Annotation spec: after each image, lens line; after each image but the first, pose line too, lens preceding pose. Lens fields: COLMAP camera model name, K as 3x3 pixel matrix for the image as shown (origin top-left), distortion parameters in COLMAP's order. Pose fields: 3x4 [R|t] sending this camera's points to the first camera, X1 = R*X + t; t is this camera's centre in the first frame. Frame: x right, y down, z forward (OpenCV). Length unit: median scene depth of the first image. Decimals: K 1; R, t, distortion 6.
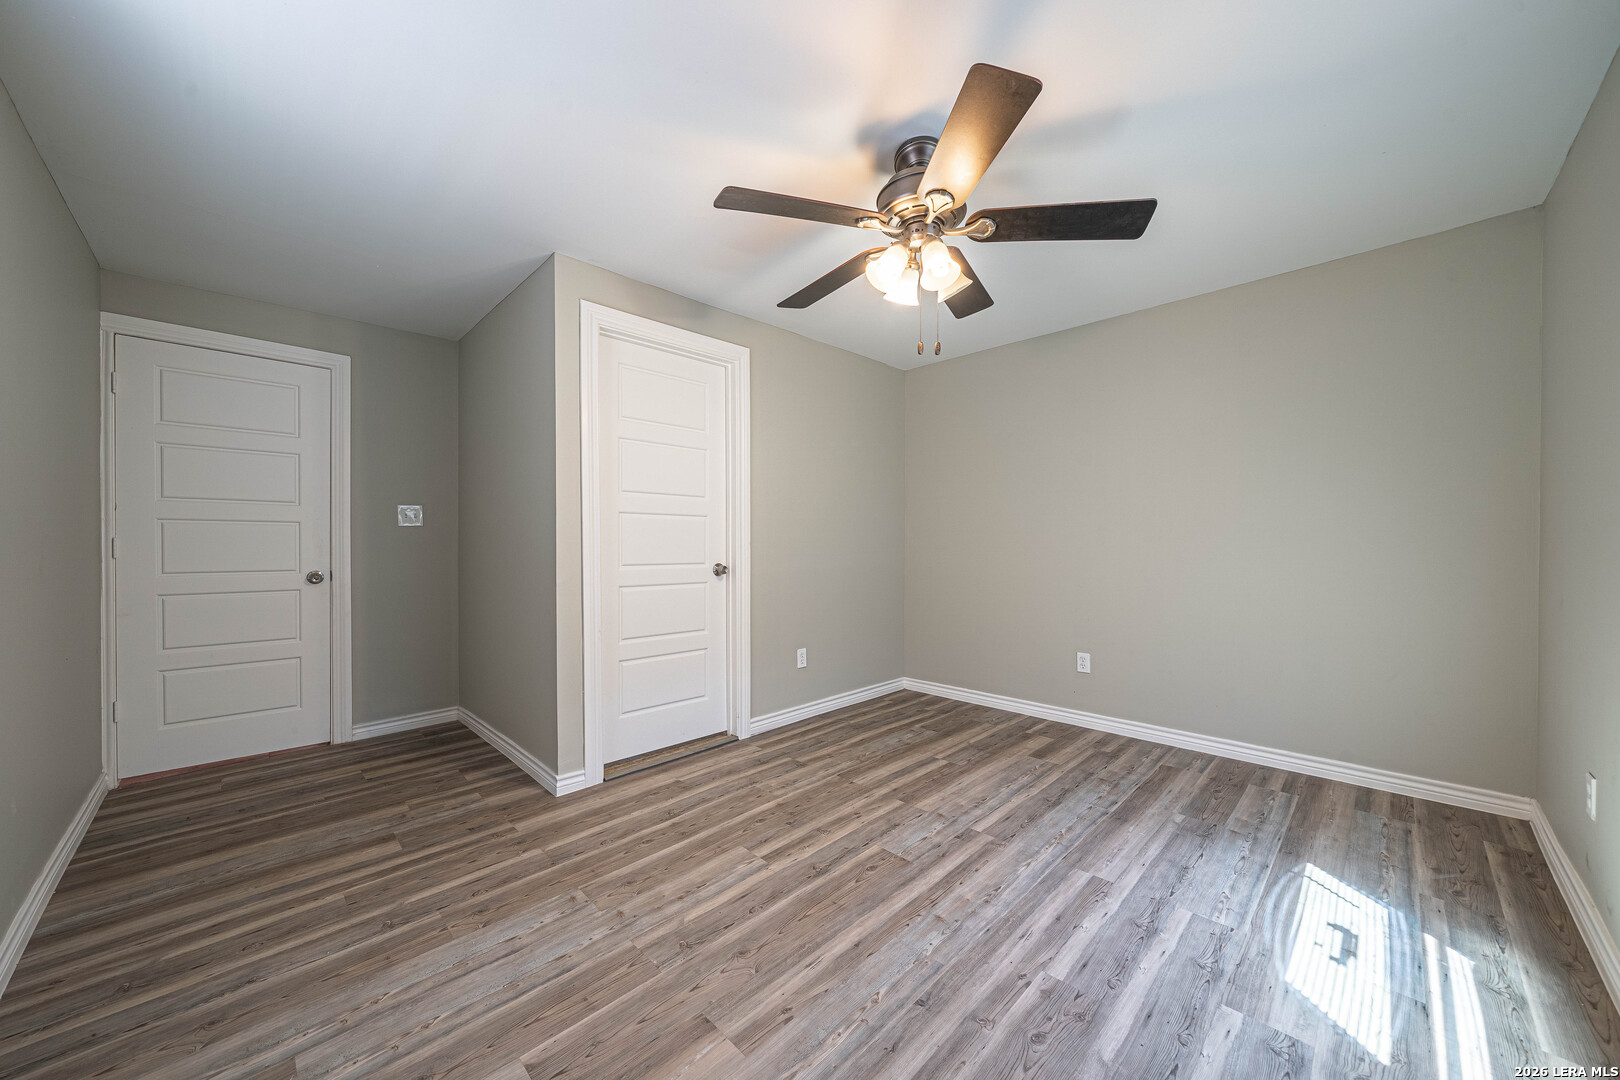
lens RADIAL K [[582.8, 0, 810.4], [0, 582.8, 545.4], [0, 0, 1]] dist [-0.003462, -0.000062]
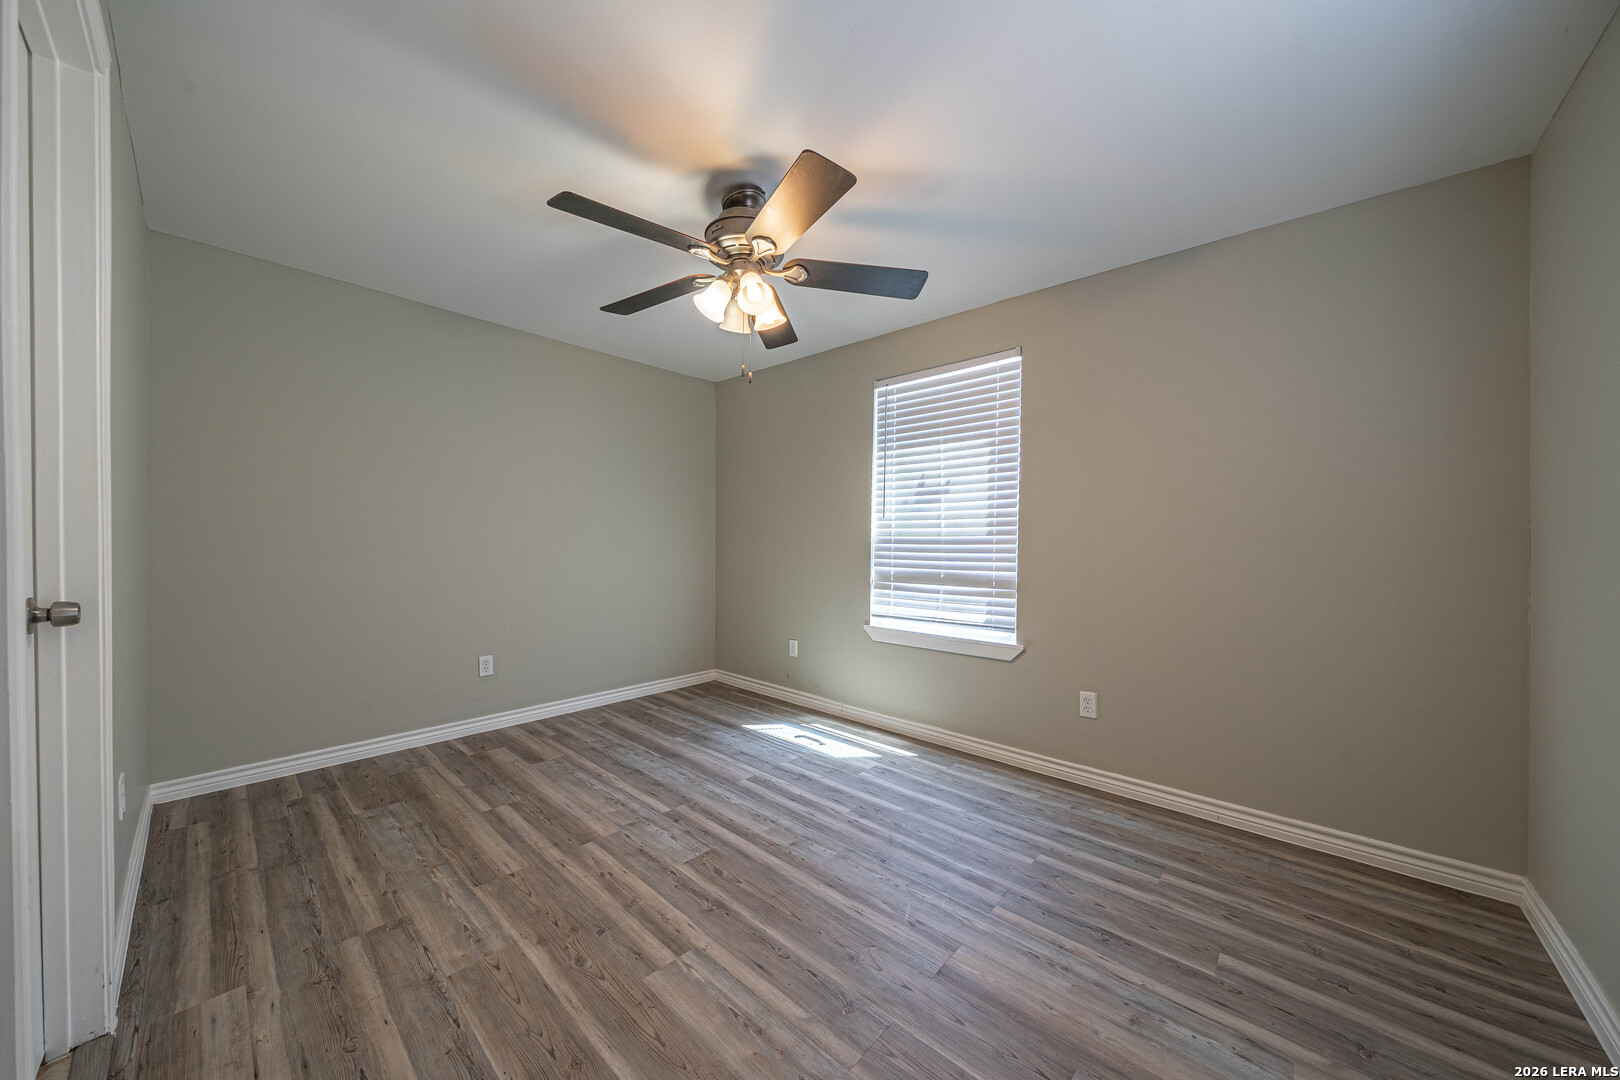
lens RADIAL K [[554.5, 0, 806.4], [0, 554.5, 542.5], [0, 0, 1]] dist [-0.003474, -0.000213]
pose [[-0.049728, 0.004591, 0.998752, -0.668132], [-0.001458, 0.999988, -0.004669, 0.000924], [-0.998762, -0.001689, -0.049721, 0.713643]]
